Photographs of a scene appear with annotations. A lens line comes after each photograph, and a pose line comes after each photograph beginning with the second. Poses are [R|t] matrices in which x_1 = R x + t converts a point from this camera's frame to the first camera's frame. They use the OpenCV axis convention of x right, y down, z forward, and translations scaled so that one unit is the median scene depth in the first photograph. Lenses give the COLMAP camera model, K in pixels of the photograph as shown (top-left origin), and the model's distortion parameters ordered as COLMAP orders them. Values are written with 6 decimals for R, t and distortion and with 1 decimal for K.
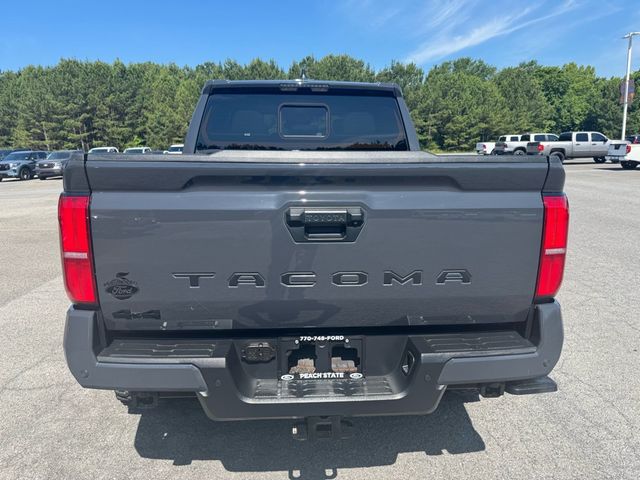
lens RADIAL K [[463.4, 0, 320.6], [0, 463.4, 243.5], [0, 0, 1]] dist [0.014164, -0.020523]
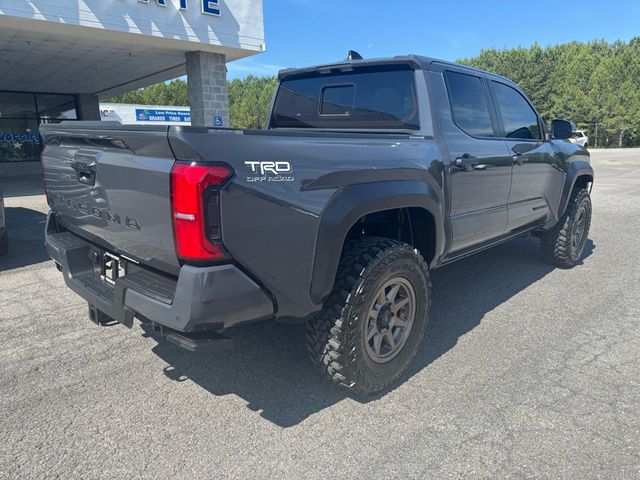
lens RADIAL K [[463.4, 0, 319.0], [0, 463.4, 245.3], [0, 0, 1]] dist [0.014164, -0.020523]
pose [[0.664285, 0.183929, -0.724497, 0.051512], [-0.161633, 0.981667, 0.101018, -0.002586], [0.729794, 0.049998, 0.681836, 0.017429]]
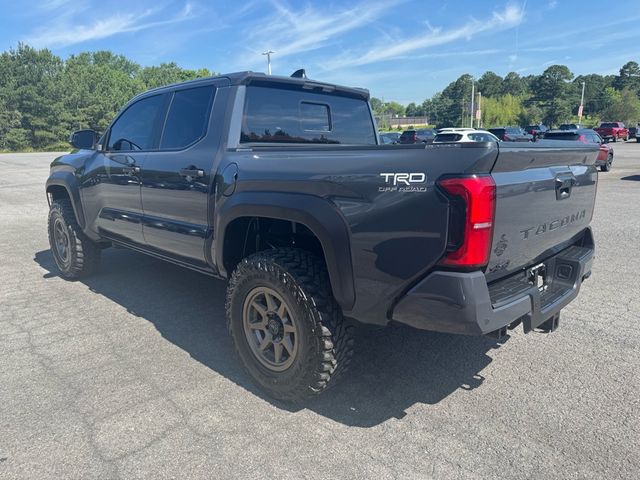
lens RADIAL K [[463.4, 0, 321.2], [0, 463.4, 243.0], [0, 0, 1]] dist [0.014164, -0.020523]
pose [[0.733044, -0.138845, 0.665860, -0.053604], [0.136607, 0.989050, 0.055847, -0.001773], [-0.666322, 0.050023, 0.743984, 0.012240]]
